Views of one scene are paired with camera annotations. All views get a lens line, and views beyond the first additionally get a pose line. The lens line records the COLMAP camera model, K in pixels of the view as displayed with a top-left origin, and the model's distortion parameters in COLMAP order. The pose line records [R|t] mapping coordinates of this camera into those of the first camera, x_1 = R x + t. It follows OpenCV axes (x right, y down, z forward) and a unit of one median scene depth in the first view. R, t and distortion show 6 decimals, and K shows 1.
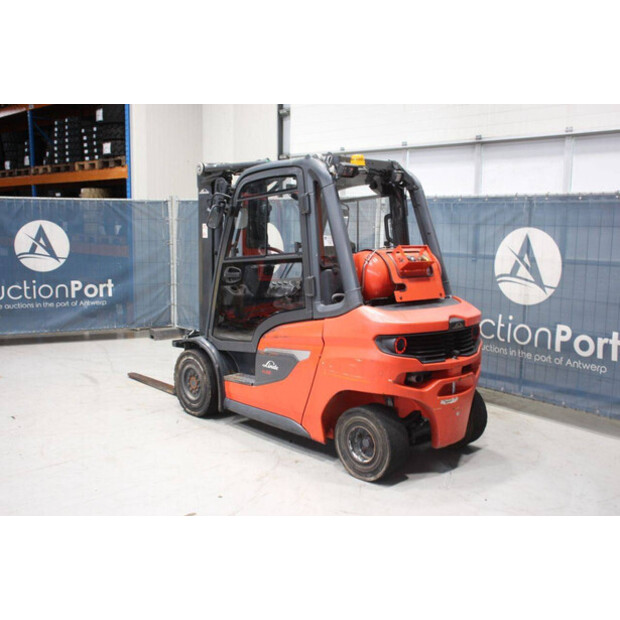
lens RADIAL K [[667.2, 0, 310.0], [0, 667.2, 310.0], [0, 0, 1]] dist [-0.046593, 0.034895]
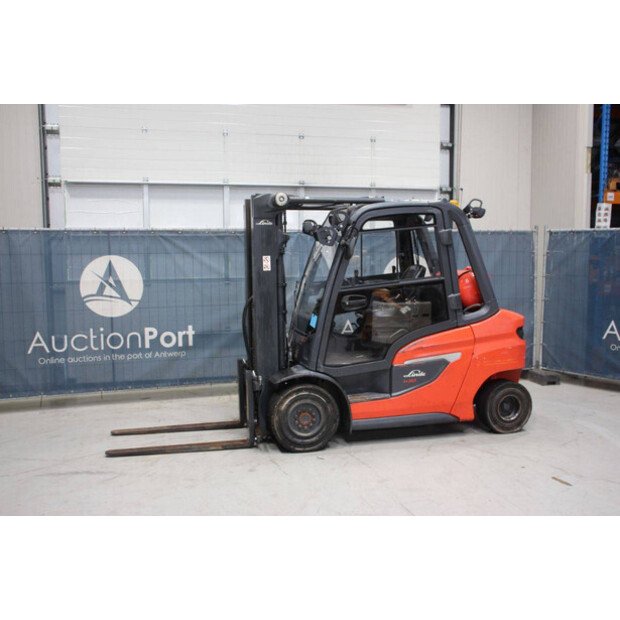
lens RADIAL K [[636.7, 0, 310.0], [0, 636.7, 310.0], [0, 0, 1]] dist [-0.061317, 0.038055]
pose [[0.487662, -0.095237, 0.867822, -1.040420], [0.129922, 0.990880, 0.035734, -0.086541], [-0.863311, 0.095323, 0.495588, 0.560539]]
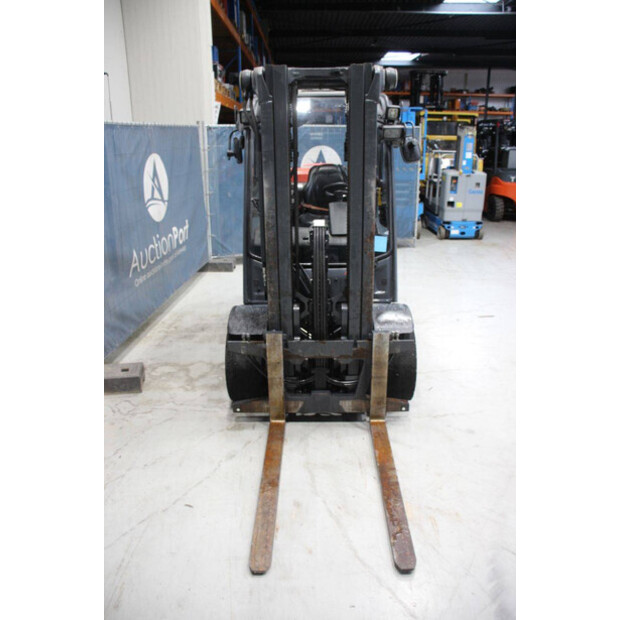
lens RADIAL K [[508.7, 0, 310.0], [0, 508.7, 310.0], [0, 0, 1]] dist [-0.175149, 0.155189]
pose [[-0.730140, -0.233061, 0.642322, -0.512221], [0.090104, 0.898984, 0.428612, -0.239921], [-0.677330, 0.370823, -0.635385, 1.571629]]
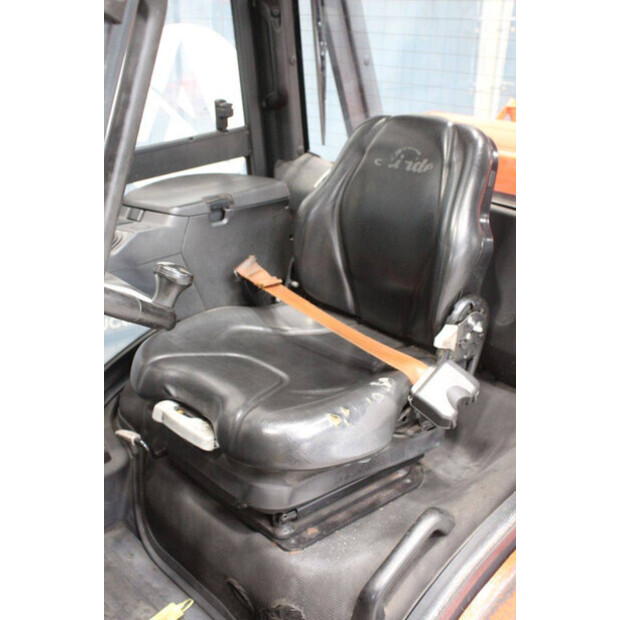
lens RADIAL K [[796.1, 0, 310.0], [0, 796.1, 310.0], [0, 0, 1]] dist [0.008860, 0.022795]
pose [[0.021275, -0.377286, 0.925852, -0.244481], [0.115447, 0.920794, 0.372572, -0.147242], [-0.993086, 0.098961, 0.063147, 0.971767]]
